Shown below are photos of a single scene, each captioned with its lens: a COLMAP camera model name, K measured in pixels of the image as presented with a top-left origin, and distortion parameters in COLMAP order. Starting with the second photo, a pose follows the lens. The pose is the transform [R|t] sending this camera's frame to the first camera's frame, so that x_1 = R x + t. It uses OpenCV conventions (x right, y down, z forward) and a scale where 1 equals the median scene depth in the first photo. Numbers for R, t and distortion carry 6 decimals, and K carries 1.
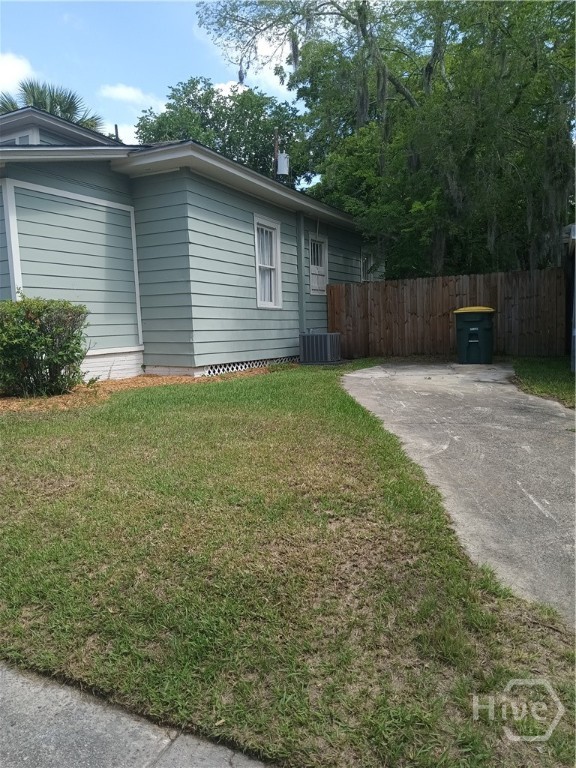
lens RADIAL K [[569.4, 0, 286.1], [0, 569.4, 379.8], [0, 0, 1]] dist [0.045716, -0.089236]
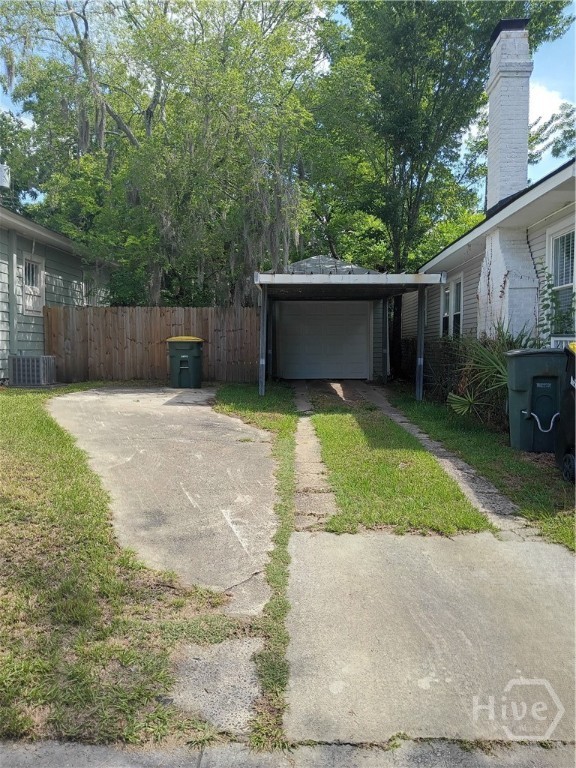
lens RADIAL K [[569.4, 0, 286.1], [0, 569.4, 379.8], [0, 0, 1]] dist [0.045716, -0.089236]
pose [[0.903168, 0.013516, 0.429075, 0.044457], [0.006958, 0.998912, -0.046113, 0.009958], [-0.429232, 0.044633, 0.902091, -0.089246]]
